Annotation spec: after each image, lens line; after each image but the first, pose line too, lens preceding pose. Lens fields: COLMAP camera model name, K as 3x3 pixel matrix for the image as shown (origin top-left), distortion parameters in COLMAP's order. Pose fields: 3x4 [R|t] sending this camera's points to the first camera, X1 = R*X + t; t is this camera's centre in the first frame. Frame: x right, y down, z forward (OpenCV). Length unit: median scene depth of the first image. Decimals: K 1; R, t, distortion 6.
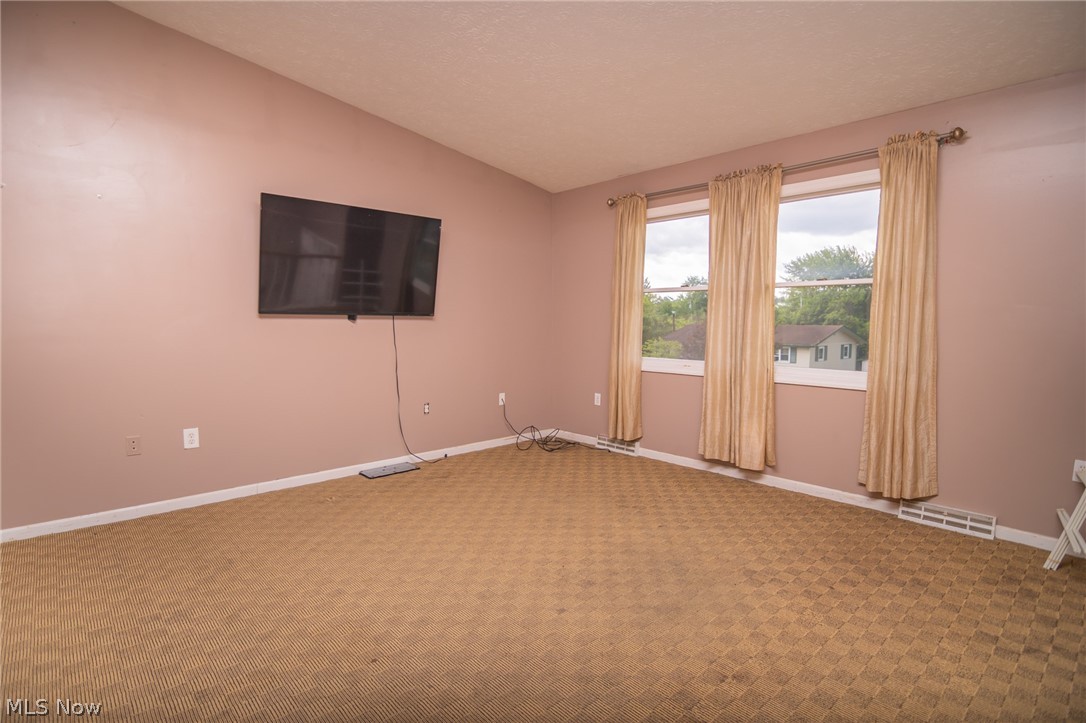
lens RADIAL K [[556.7, 0, 537.6], [0, 556.7, 366.8], [0, 0, 1]] dist [-0.013308, -0.001881]
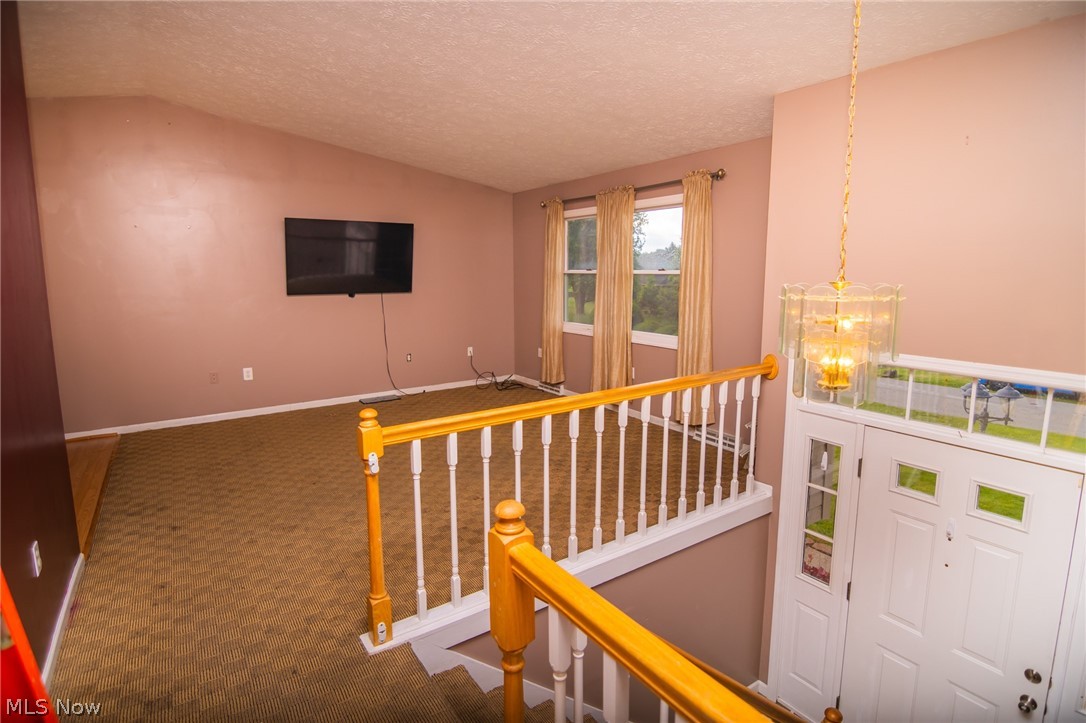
lens RADIAL K [[556.7, 0, 538.0], [0, 556.7, 353.0], [0, 0, 1]] dist [-0.013308, -0.001881]
pose [[0.989561, 0.013899, -0.143441, 0.429343], [-0.004831, 0.997978, 0.063375, -0.036441], [0.144032, -0.062021, 0.987628, -0.454090]]
